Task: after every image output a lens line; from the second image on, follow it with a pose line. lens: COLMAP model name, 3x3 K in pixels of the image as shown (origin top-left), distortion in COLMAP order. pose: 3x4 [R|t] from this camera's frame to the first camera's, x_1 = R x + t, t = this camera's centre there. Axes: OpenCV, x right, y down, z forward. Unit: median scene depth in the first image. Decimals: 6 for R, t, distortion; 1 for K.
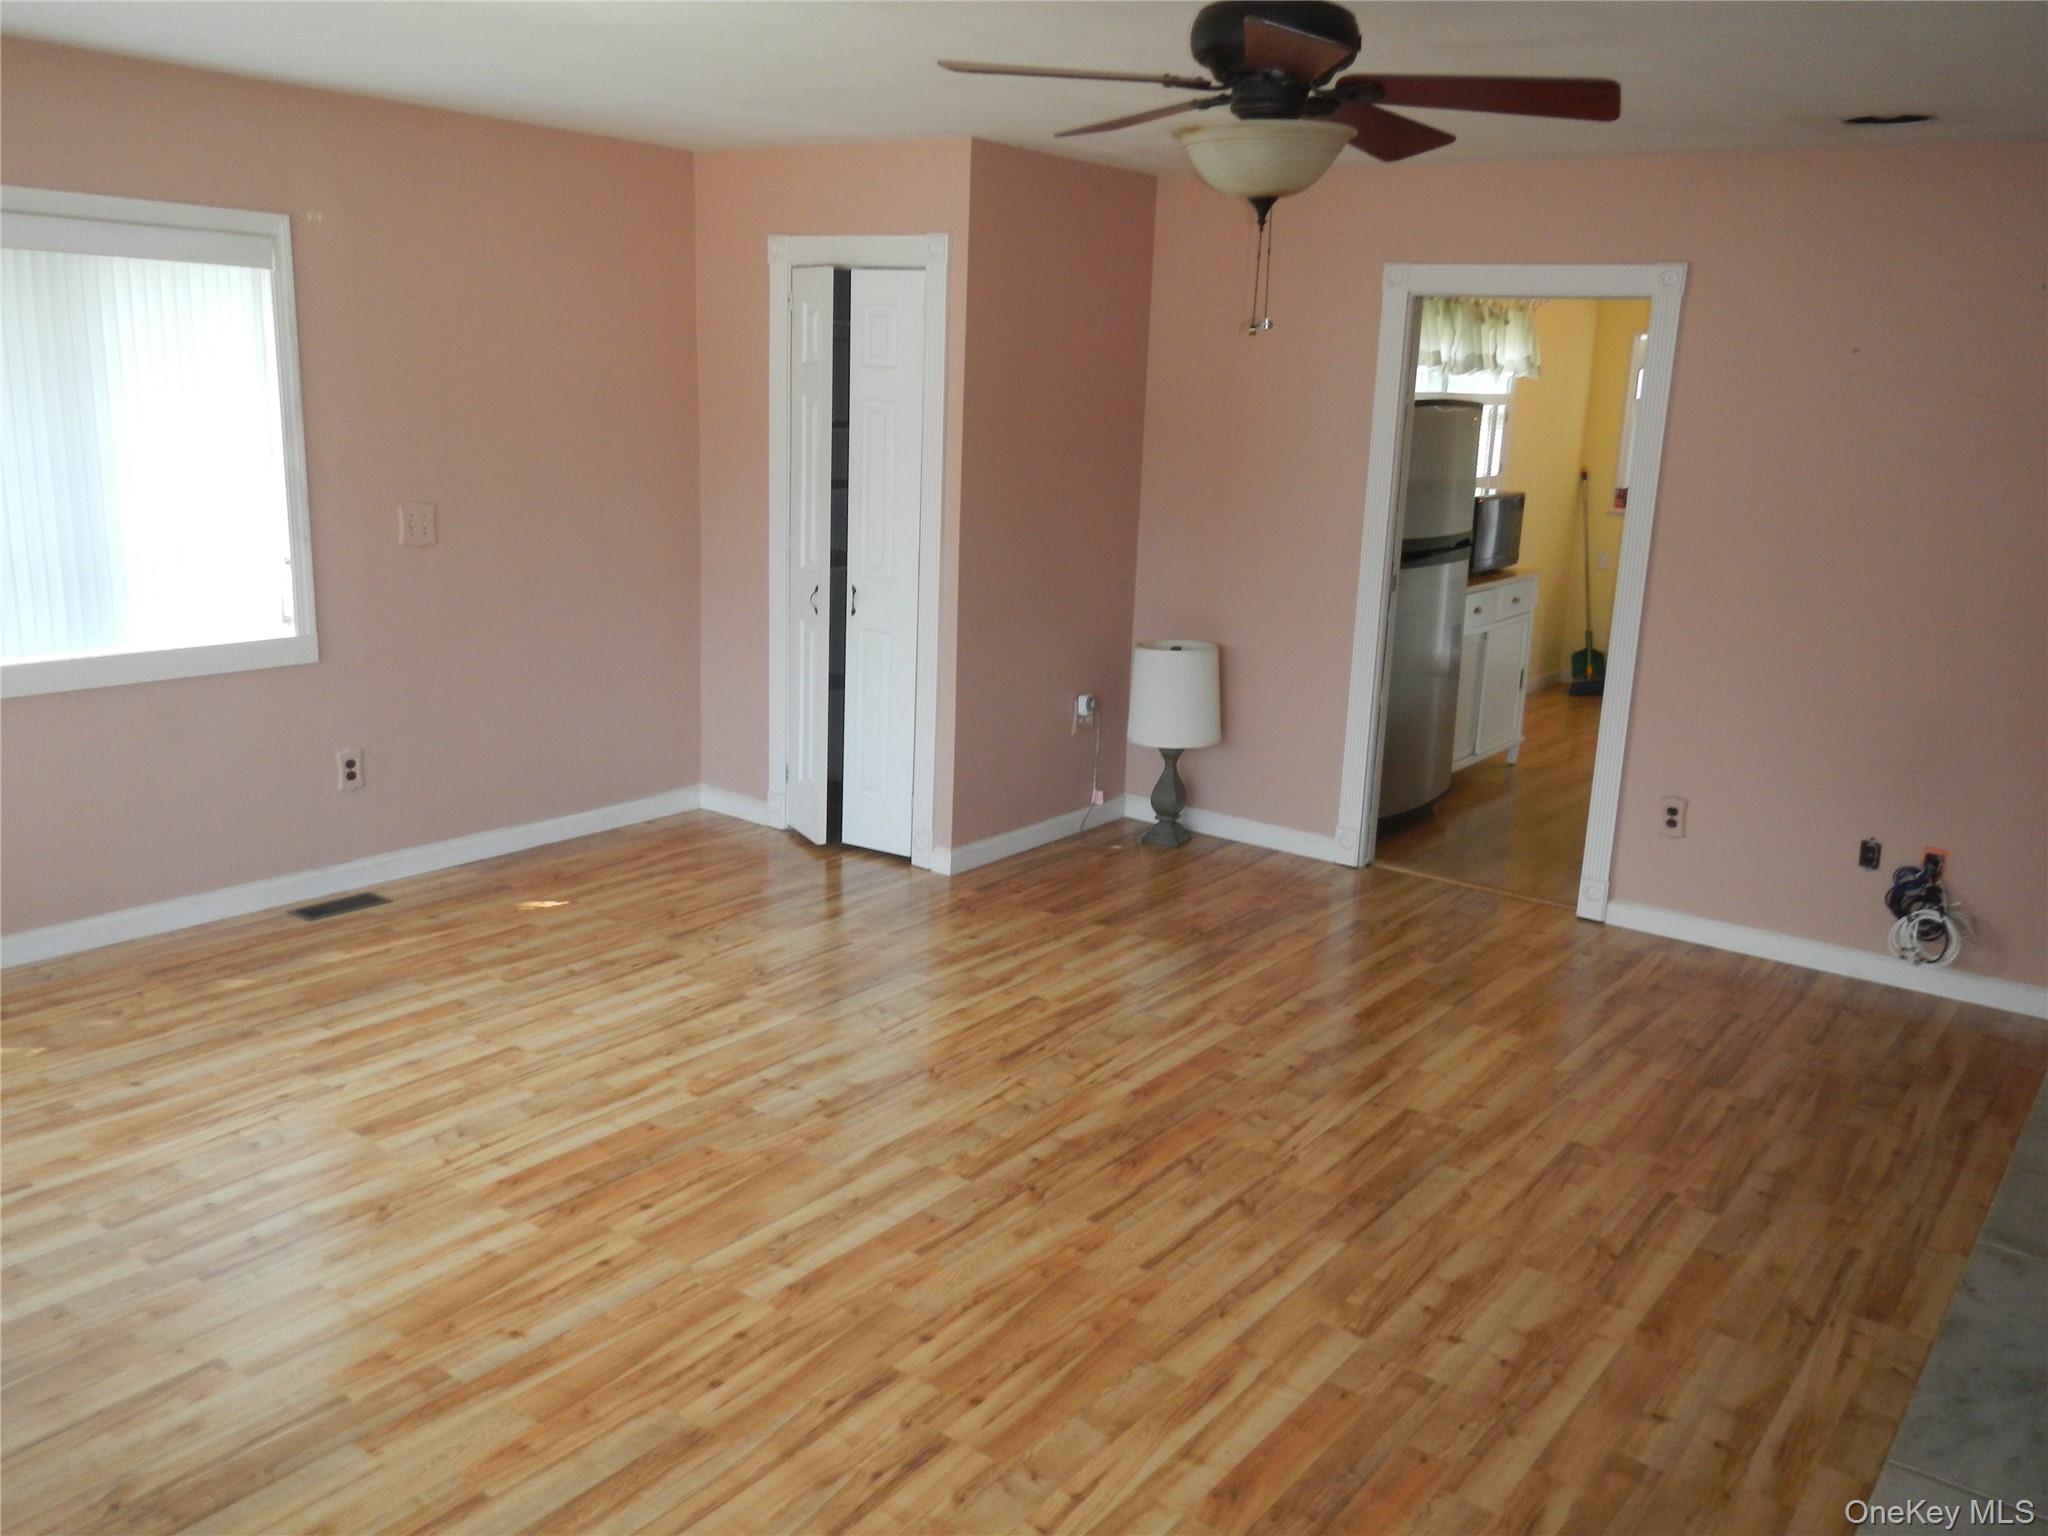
lens RADIAL K [[1697.4, 0, 1019.6], [0, 1697.4, 779.7], [0, 0, 1]] dist [-0.000250, 0.010100]
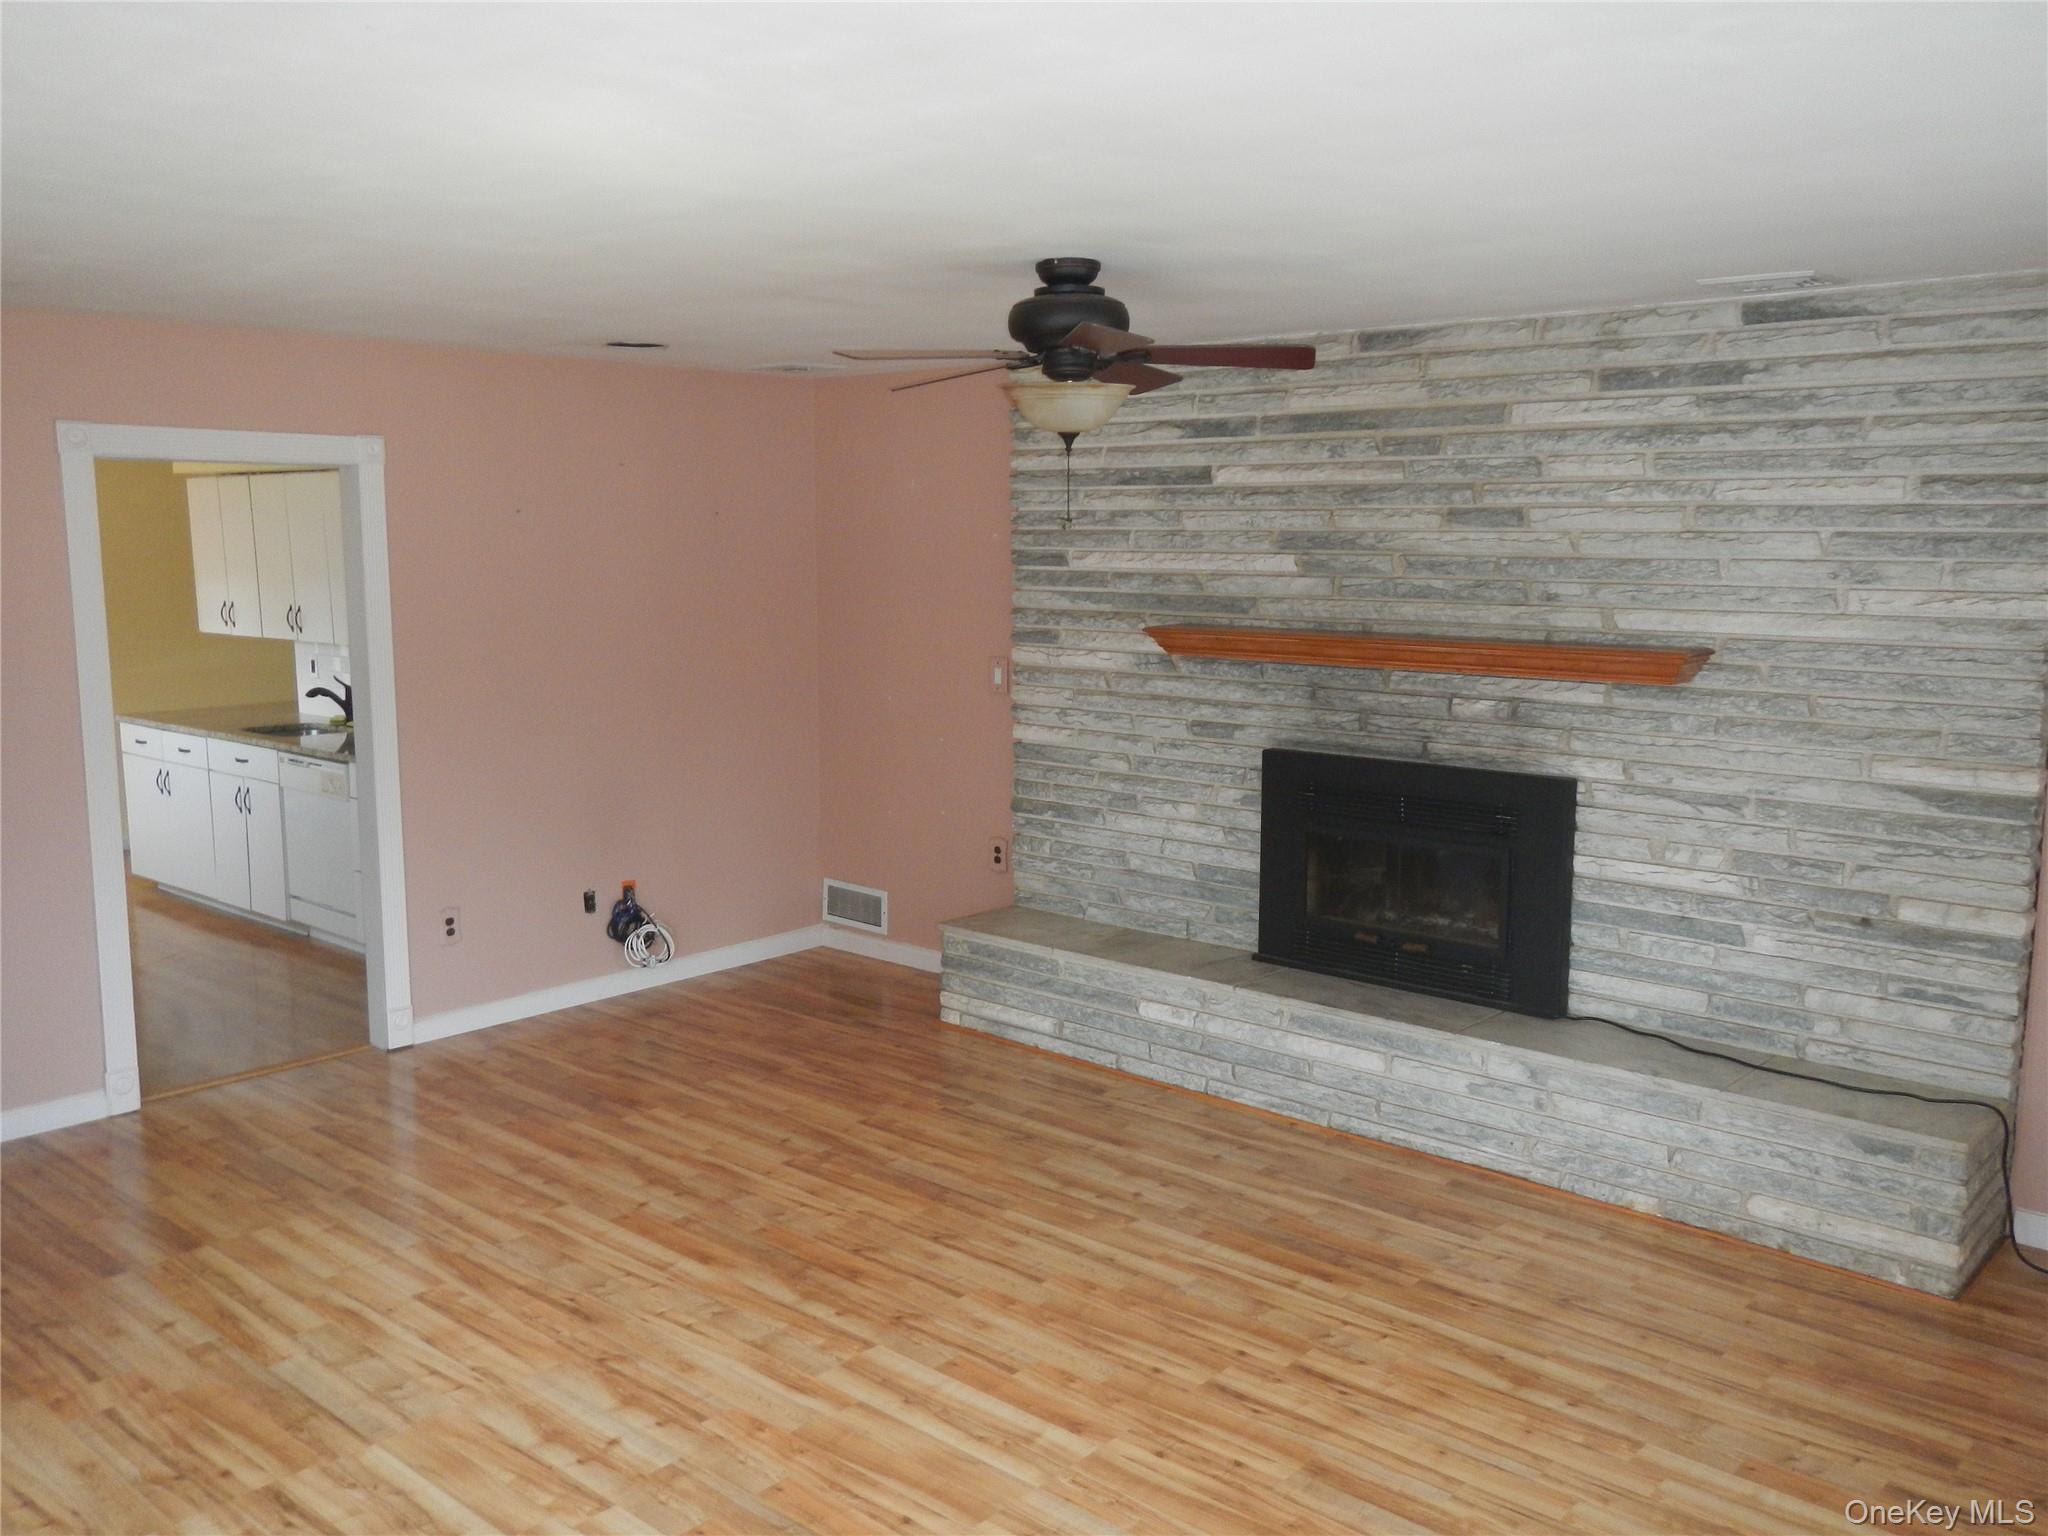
lens RADIAL K [[1697.4, 0, 1019.6], [0, 1697.4, 779.7], [0, 0, 1]] dist [-0.000250, 0.010100]
pose [[0.086404, -0.183595, 0.979197, -0.841506], [0.238607, 0.958081, 0.158581, -0.202918], [-0.967265, 0.219941, 0.126590, 0.623939]]
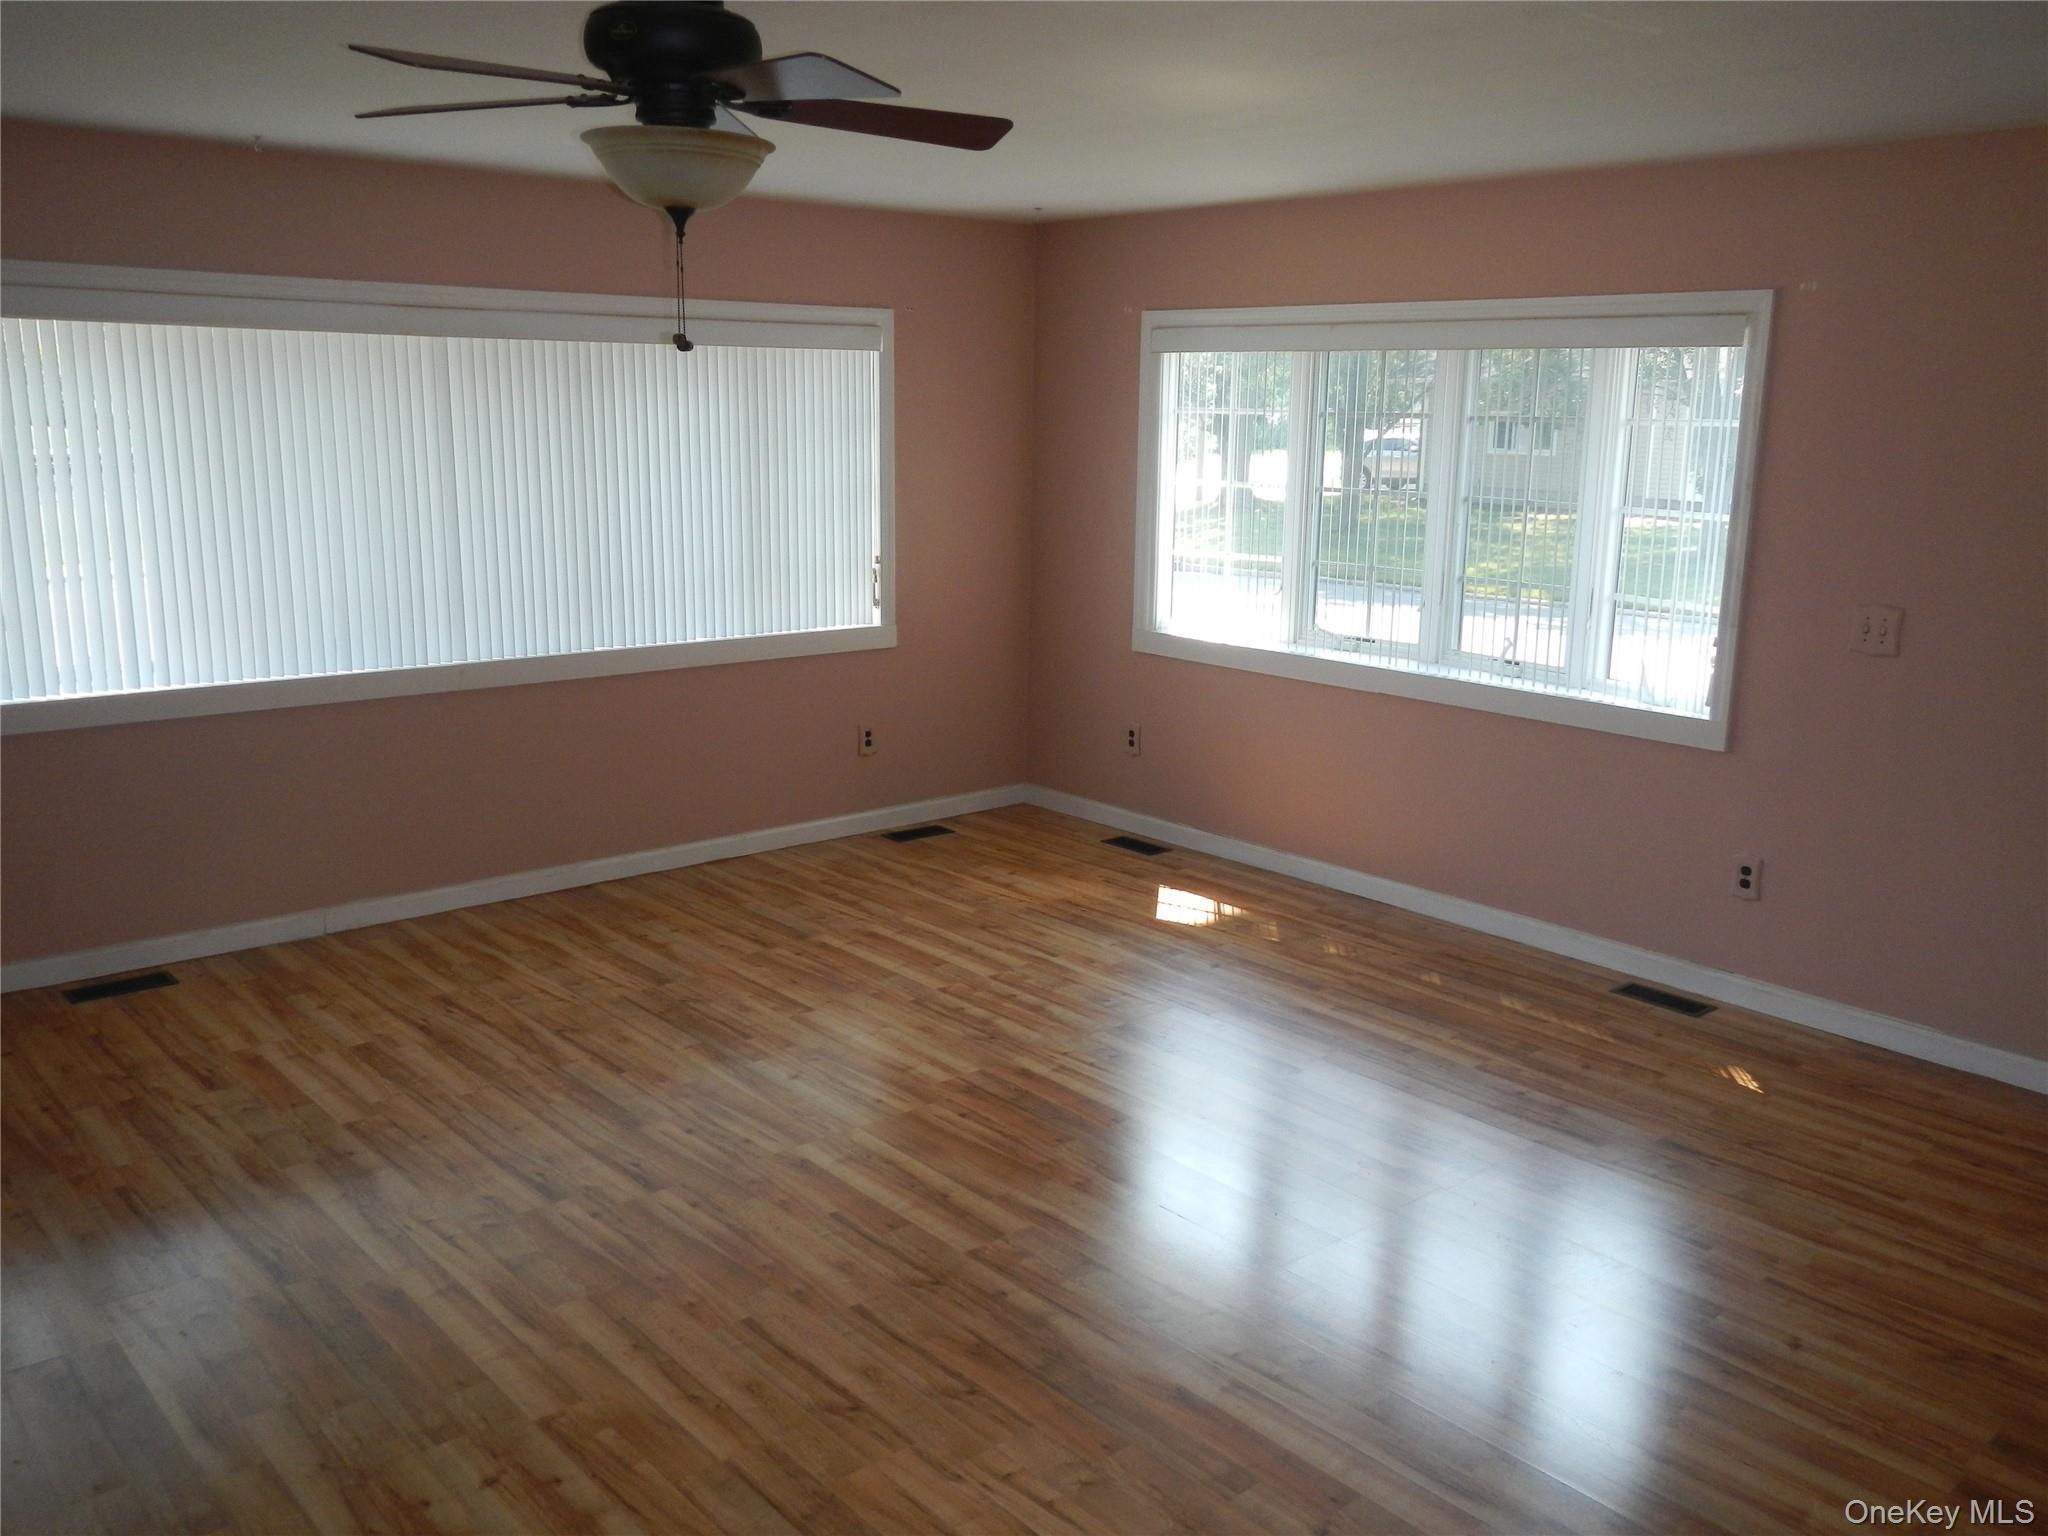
lens RADIAL K [[1697.4, 0, 1019.6], [0, 1697.4, 779.7], [0, 0, 1]] dist [-0.000250, 0.010100]
pose [[-0.205792, 0.167631, -0.964132, 0.728202], [-0.260870, 0.940171, 0.219147, -0.198163], [0.943184, 0.296612, -0.149749, 0.956227]]
